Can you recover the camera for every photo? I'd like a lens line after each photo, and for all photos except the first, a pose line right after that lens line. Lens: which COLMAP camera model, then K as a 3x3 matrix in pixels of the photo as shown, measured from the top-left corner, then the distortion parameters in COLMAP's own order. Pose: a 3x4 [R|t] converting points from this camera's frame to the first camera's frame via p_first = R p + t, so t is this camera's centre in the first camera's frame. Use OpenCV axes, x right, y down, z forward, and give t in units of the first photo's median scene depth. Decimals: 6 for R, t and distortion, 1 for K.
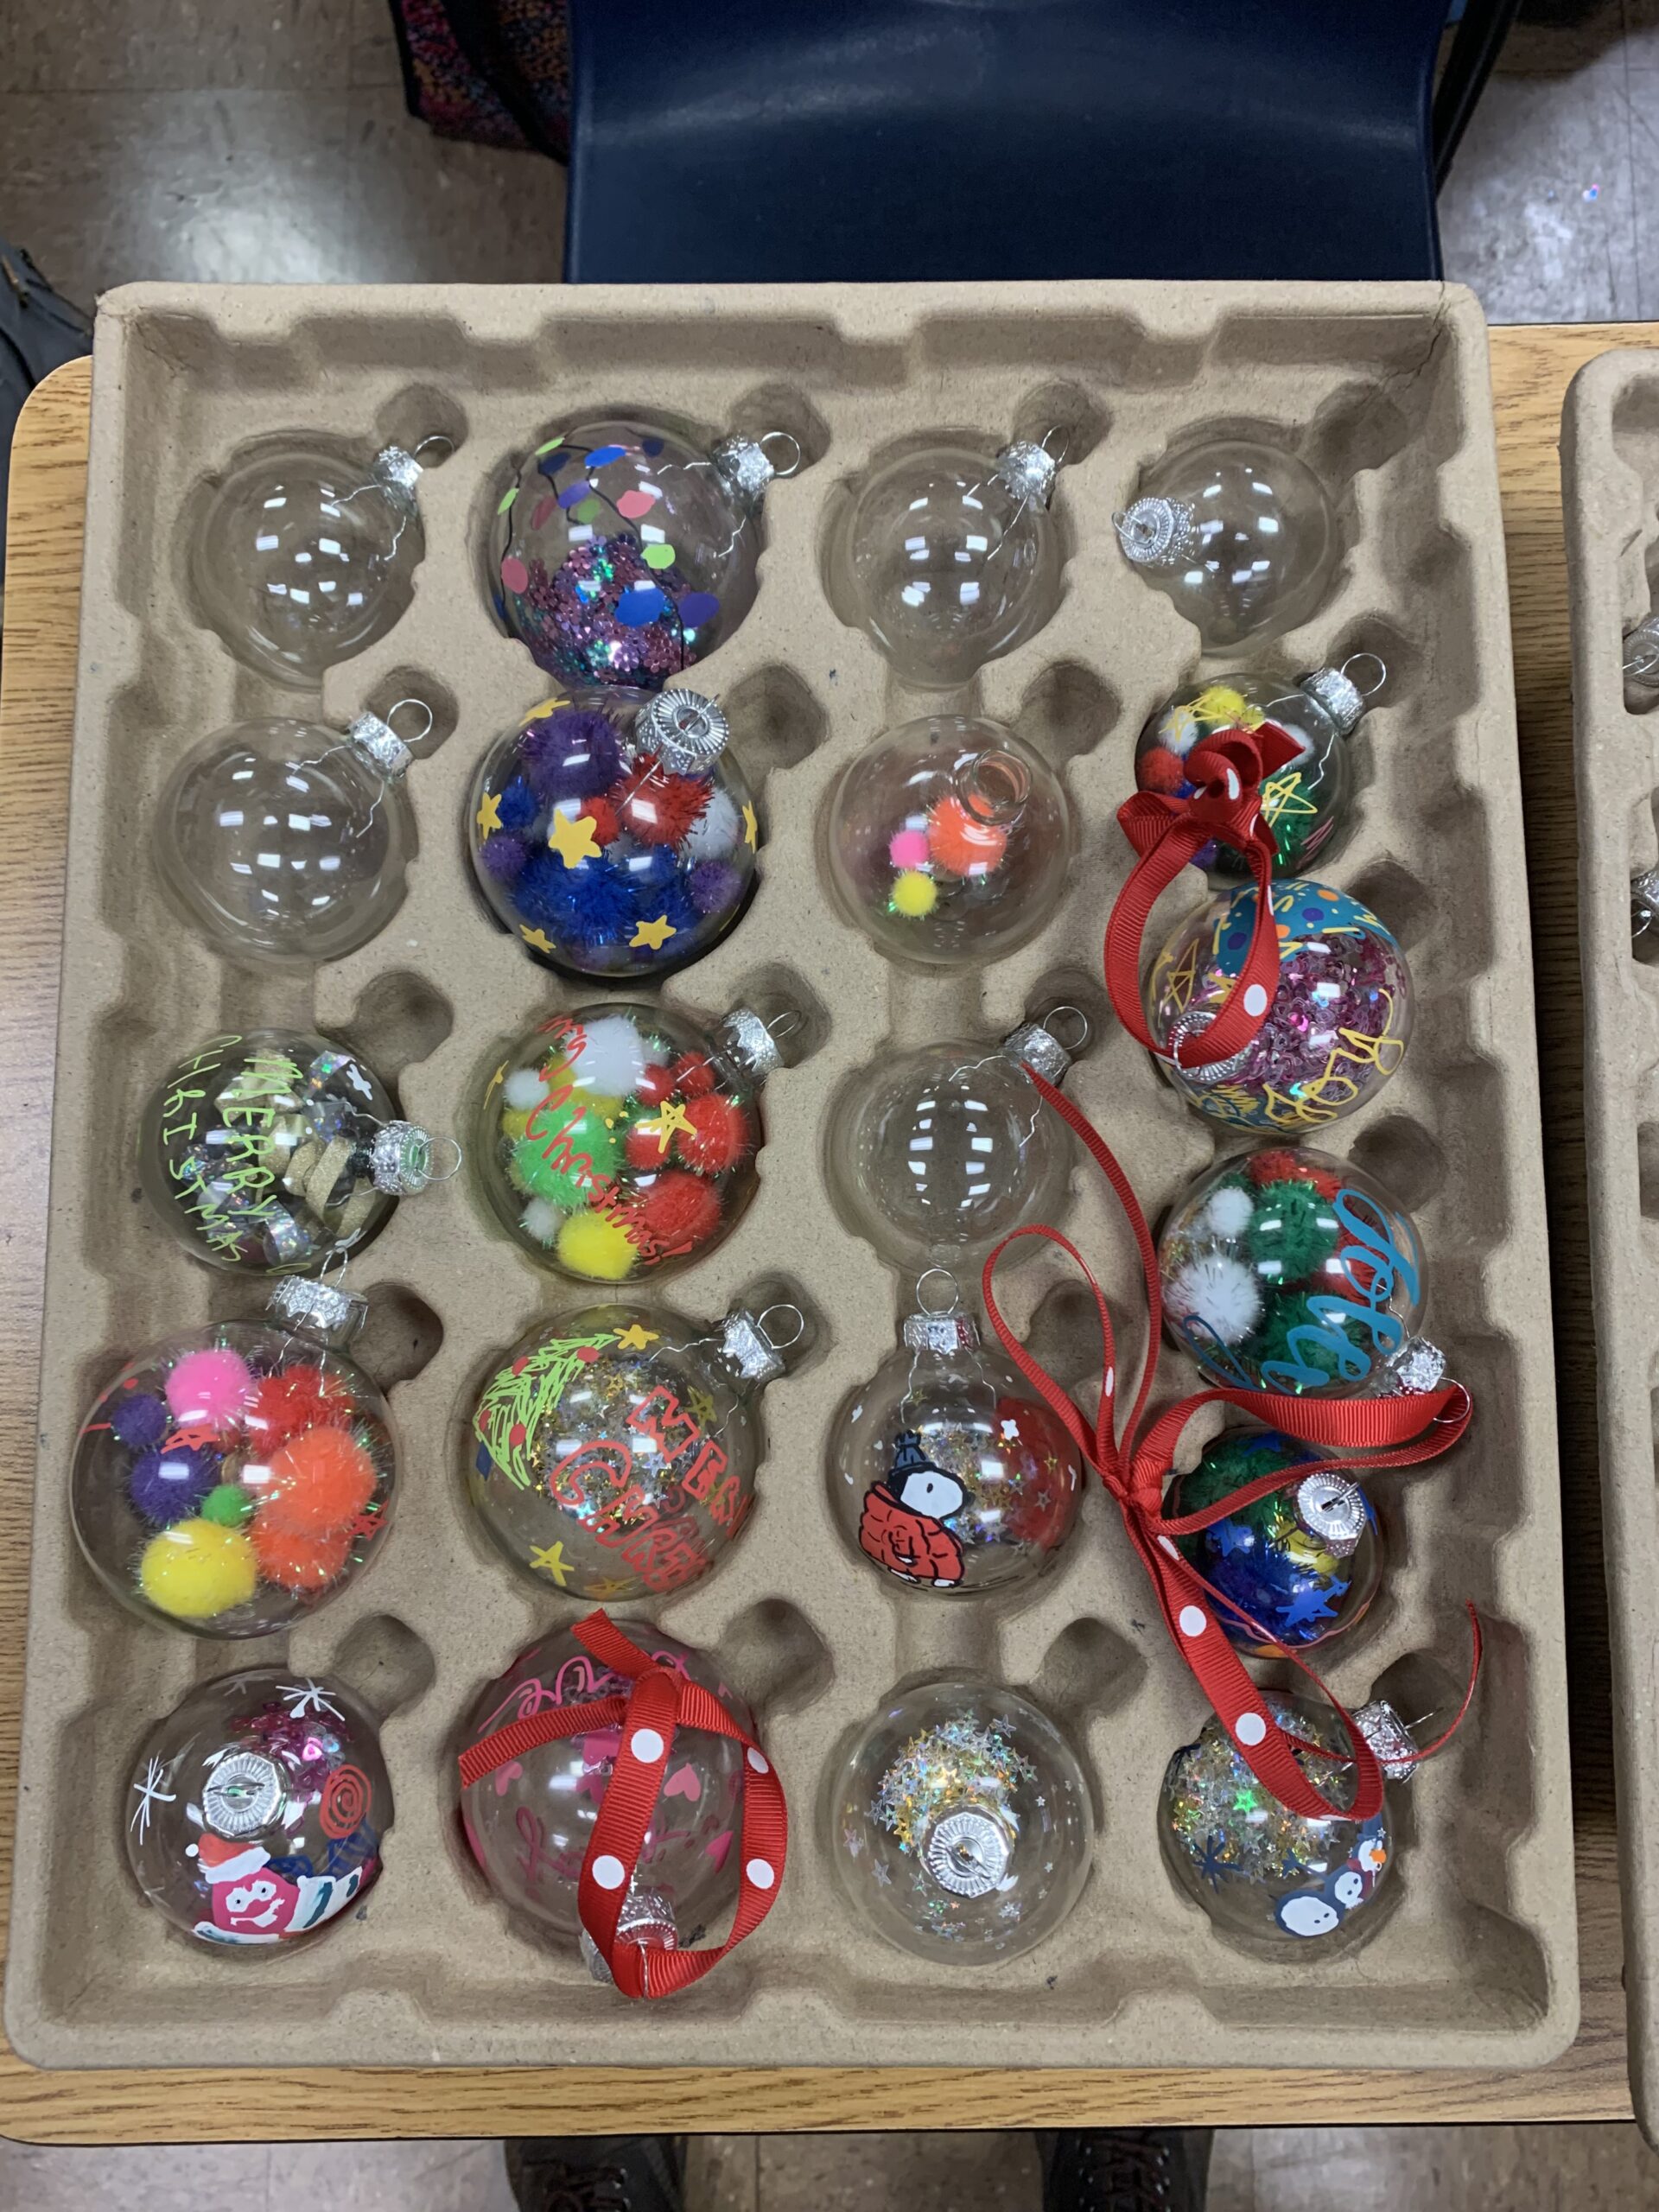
lens RADIAL K [[1692.6, 0, 825.0], [0, 1692.6, 1111.7], [0, 0, 1]] dist [0.011063, -0.007903]
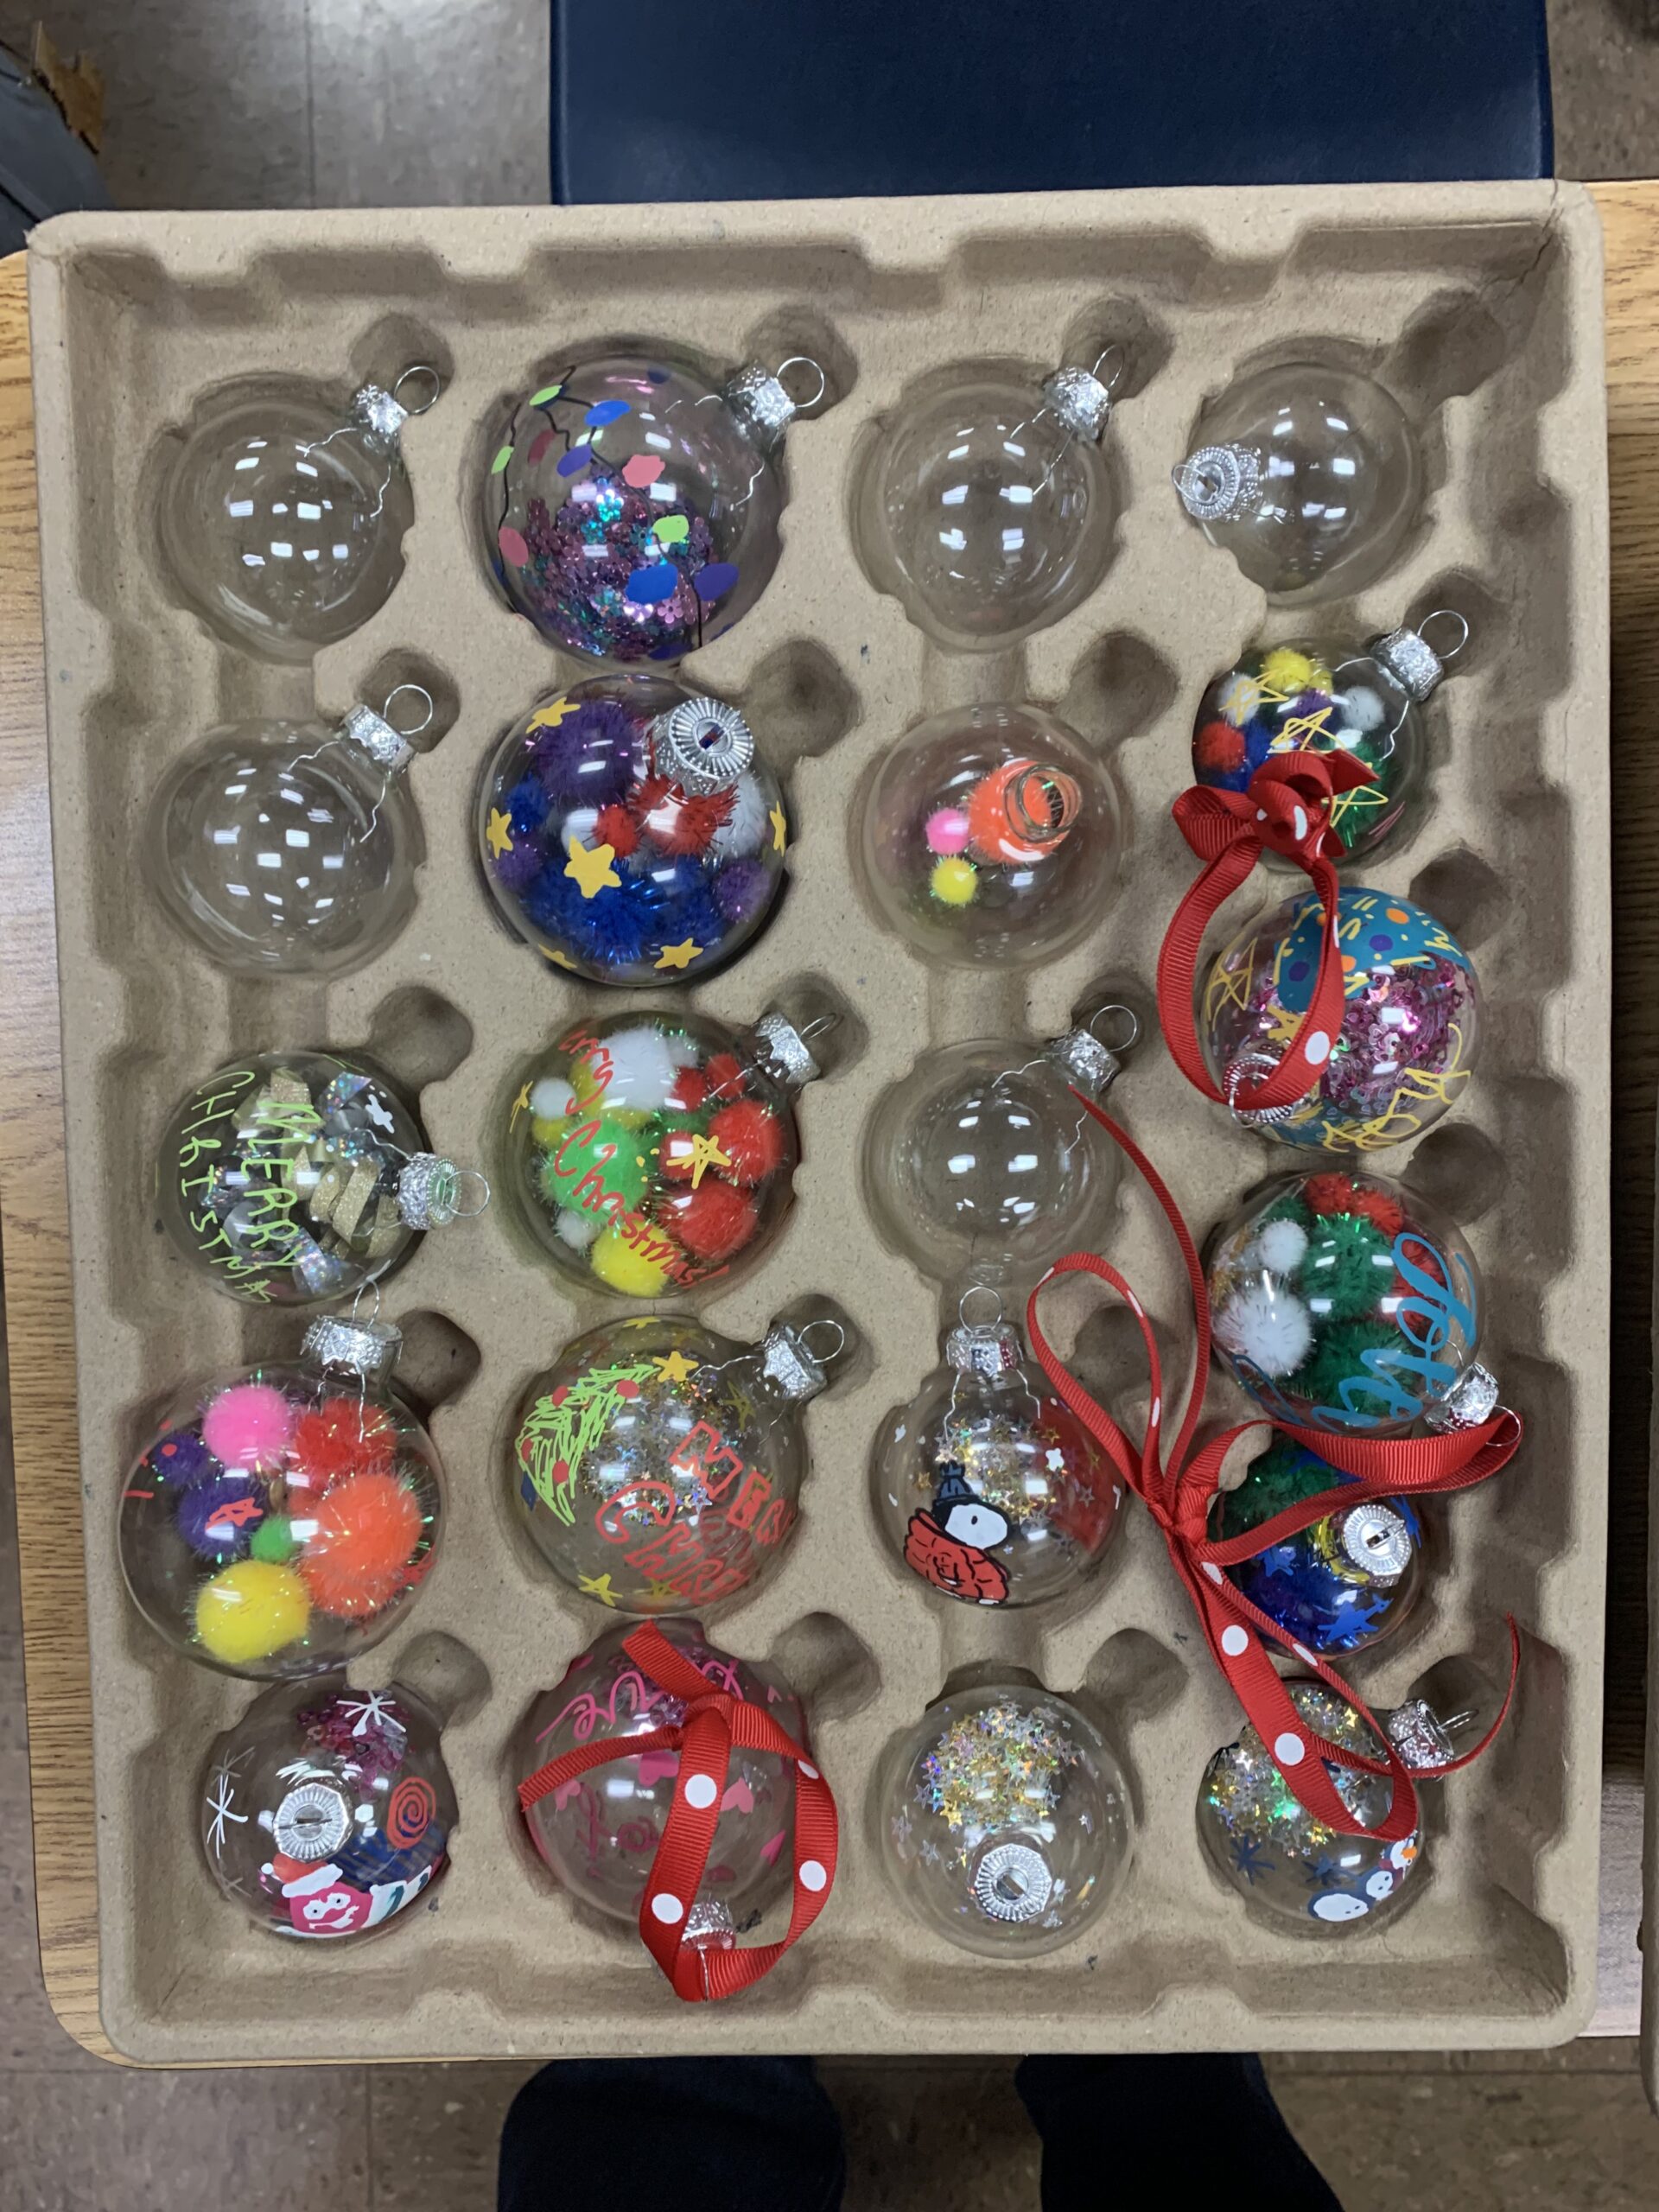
lens RADIAL K [[1690.1, 0, 840.6], [0, 1690.1, 1110.6], [0, 0, 1]] dist [0.010026, -0.003380]
pose [[0.999814, -0.015724, -0.011171, -0.001993], [0.017433, 0.984506, 0.174480, -0.180051], [0.008254, -0.174643, 0.984597, 0.054664]]
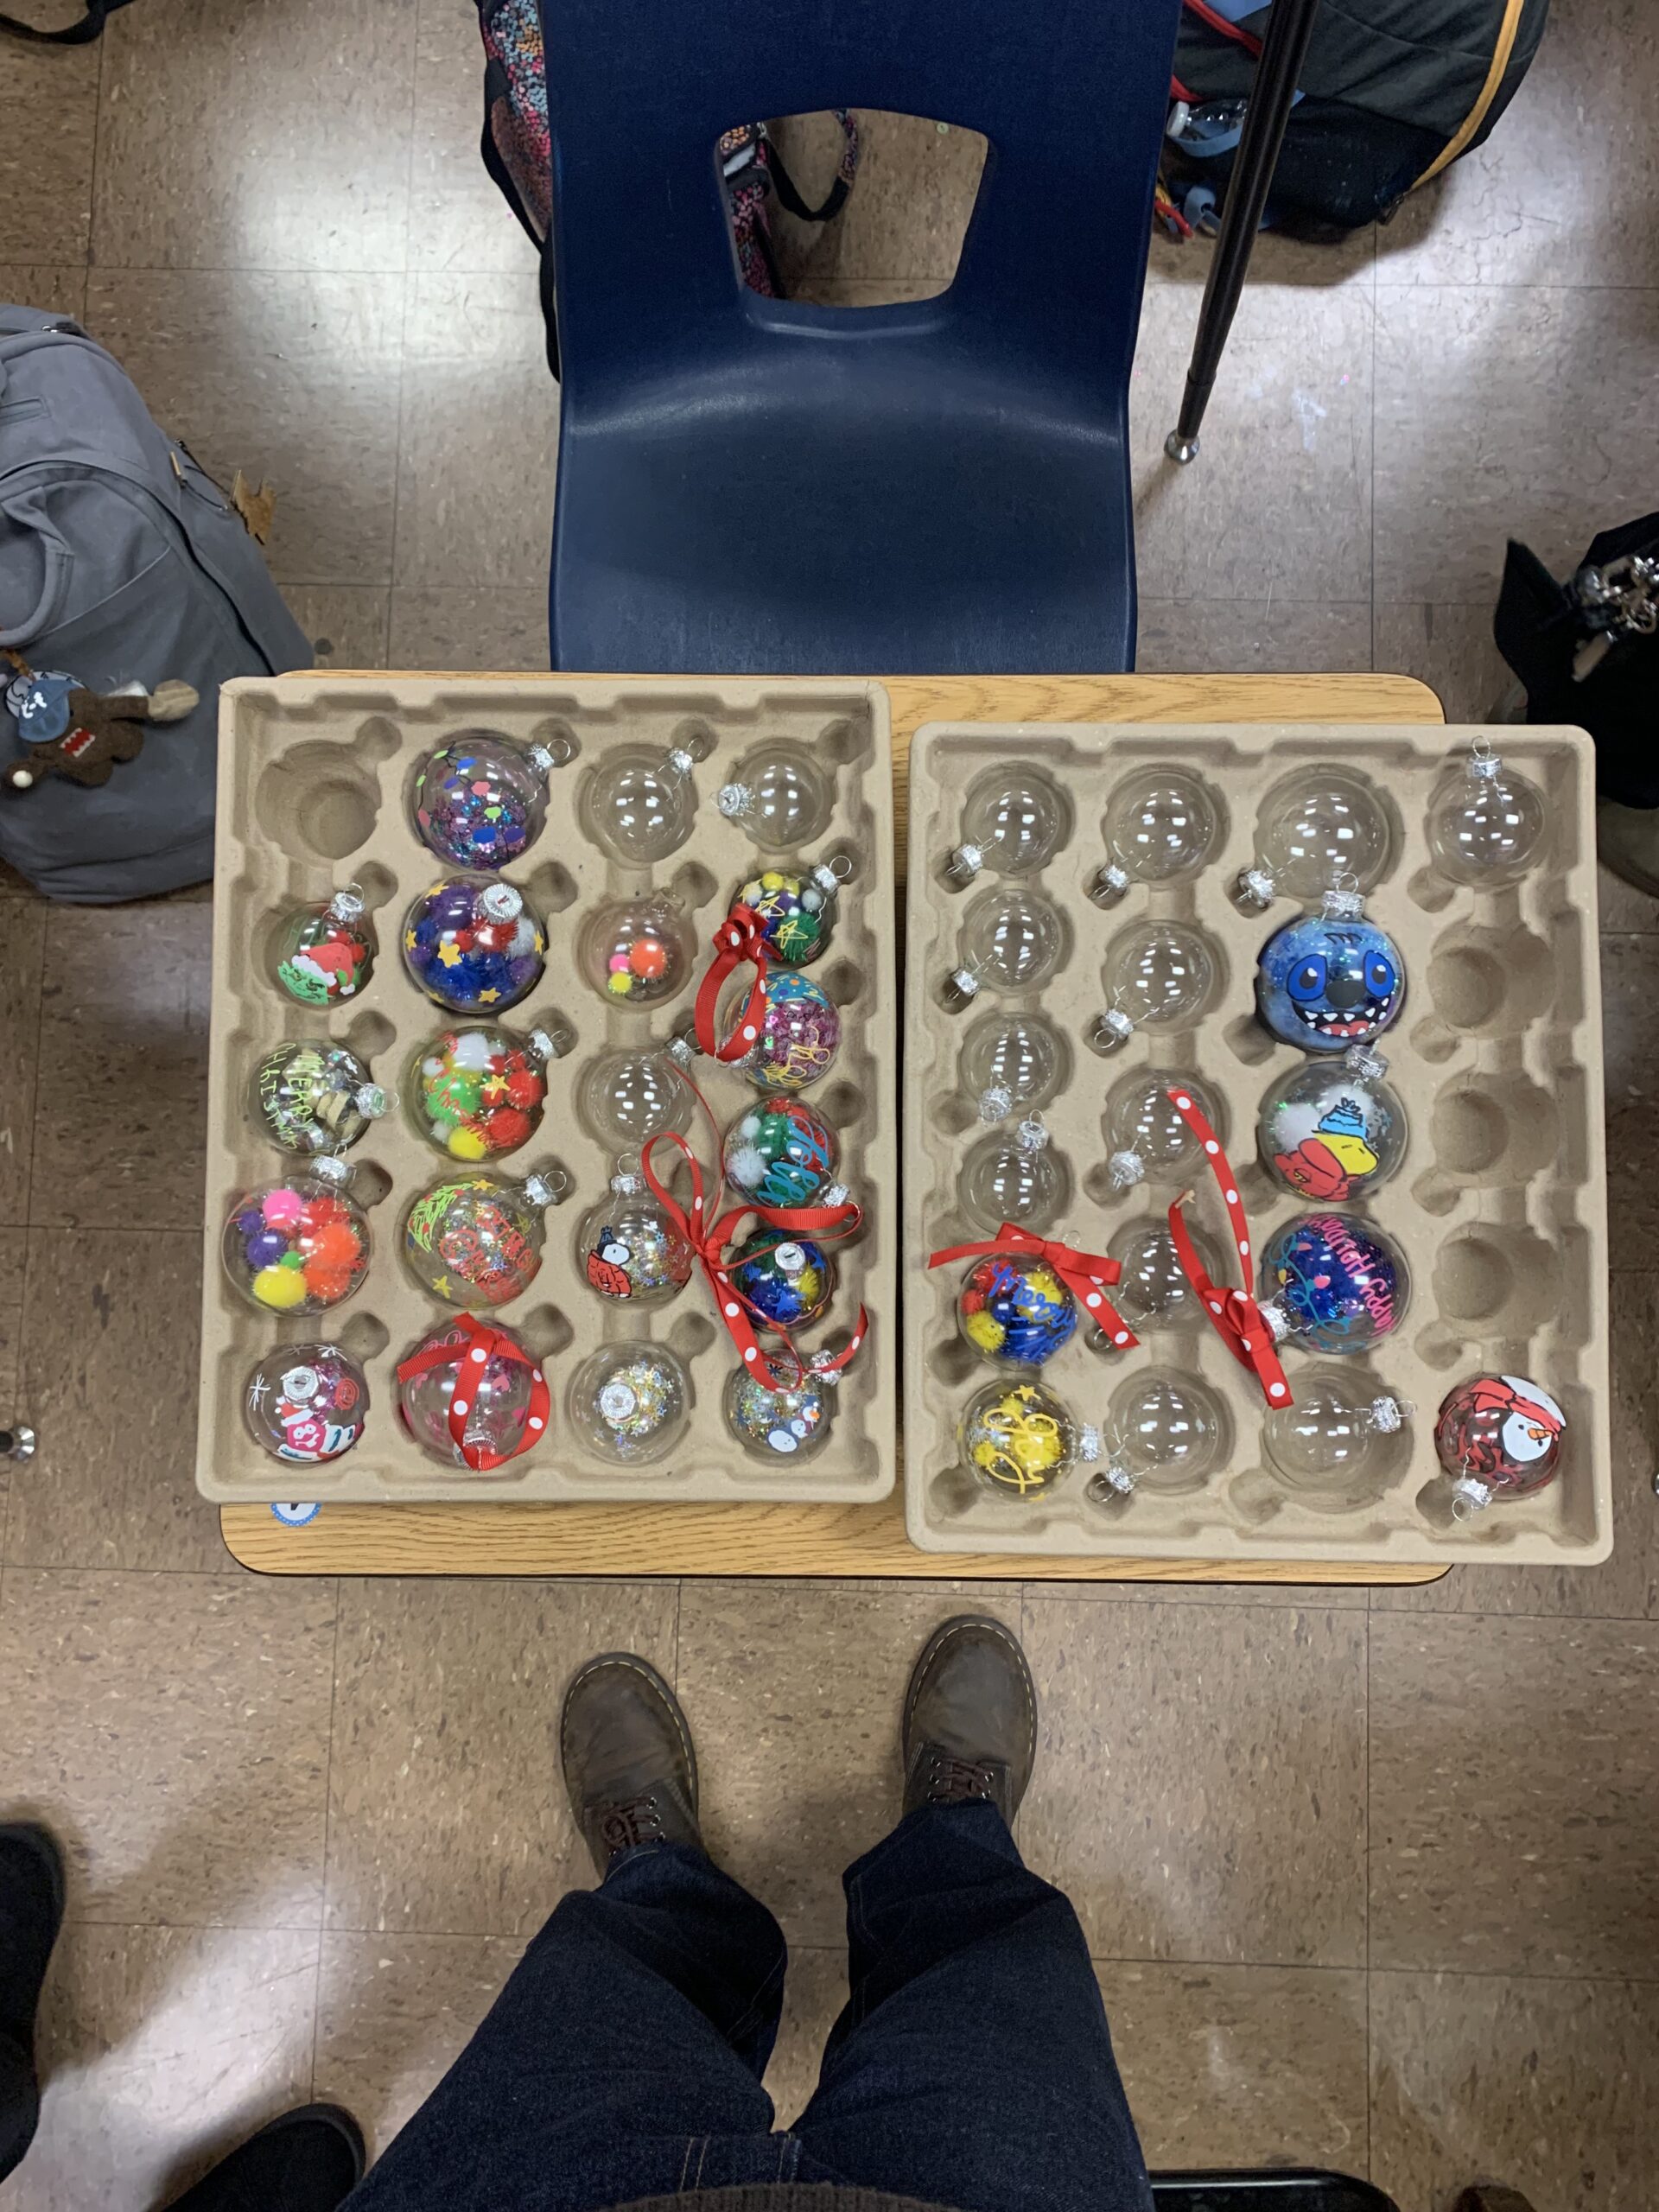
lens RADIAL K [[1656.9, 0, 829.5], [0, 1656.9, 1106.0], [0, 0, 1]] dist [0.152516, -0.428049]
pose [[0.999995, 0.001499, 0.002853, 0.315708], [-0.001609, 0.999240, 0.038946, -0.048282], [-0.002793, -0.038950, 0.999237, -1.088915]]
